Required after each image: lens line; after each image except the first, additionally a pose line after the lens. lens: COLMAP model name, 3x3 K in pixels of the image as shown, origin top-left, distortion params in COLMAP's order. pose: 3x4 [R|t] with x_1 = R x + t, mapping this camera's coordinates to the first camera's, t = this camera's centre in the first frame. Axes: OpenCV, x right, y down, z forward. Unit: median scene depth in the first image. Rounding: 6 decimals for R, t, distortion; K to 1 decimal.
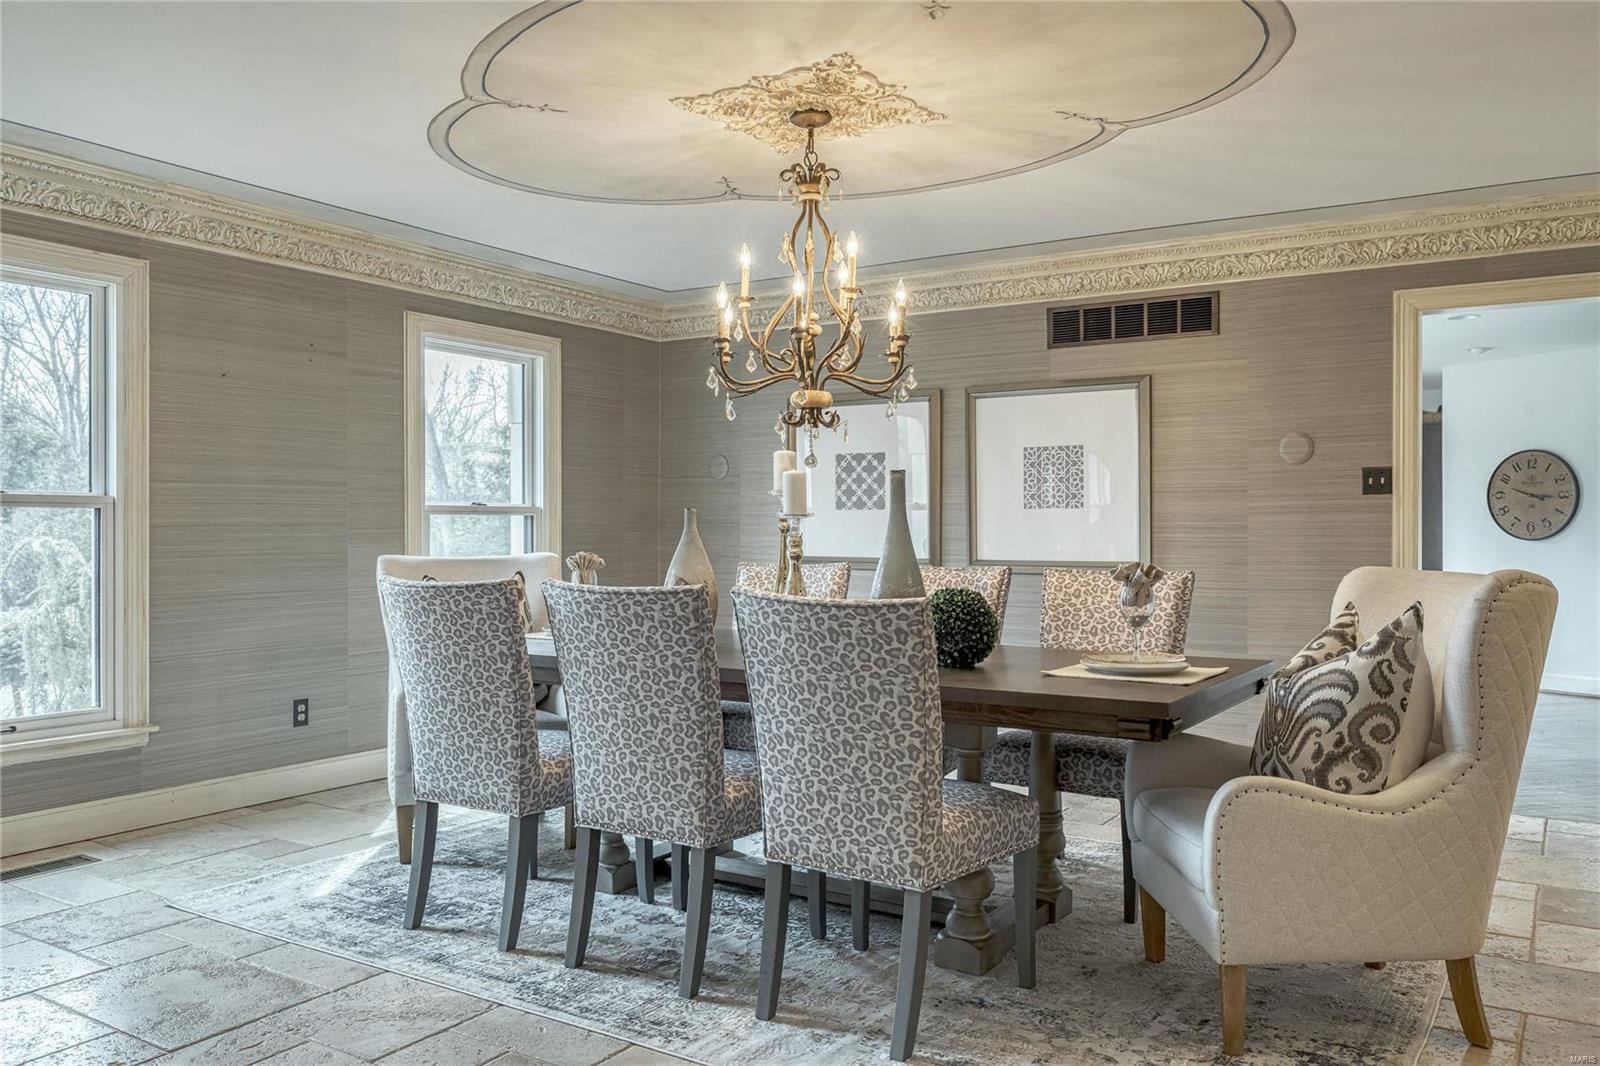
lens RADIAL K [[1200.9, 0, 800.0], [0, 1200.9, 533.0], [0, 0, 1]] dist [0.001024, -0.000190]
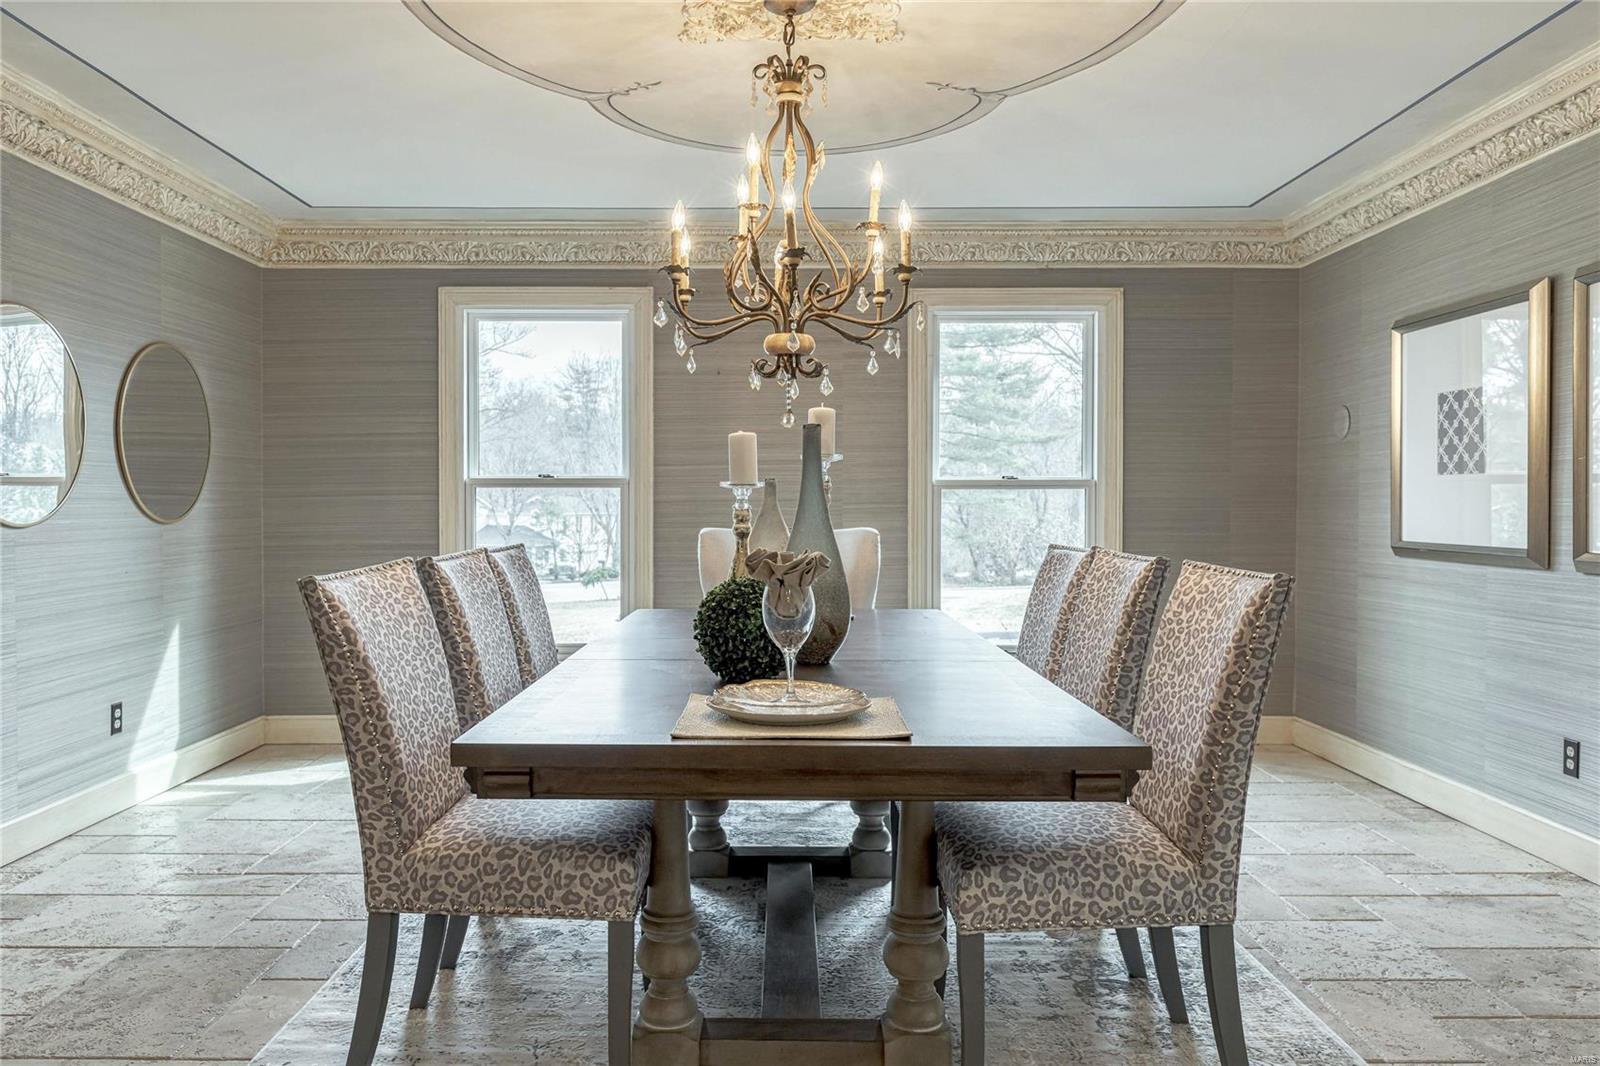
lens RADIAL K [[1200.9, 0, 800.0], [0, 1200.9, 533.0], [0, 0, 1]] dist [0.001024, -0.000190]
pose [[0.548997, 0.017243, -0.835646, 0.569384], [-0.002197, 0.999813, 0.019188, 0.002206], [0.835821, -0.008698, 0.548933, 0.442417]]
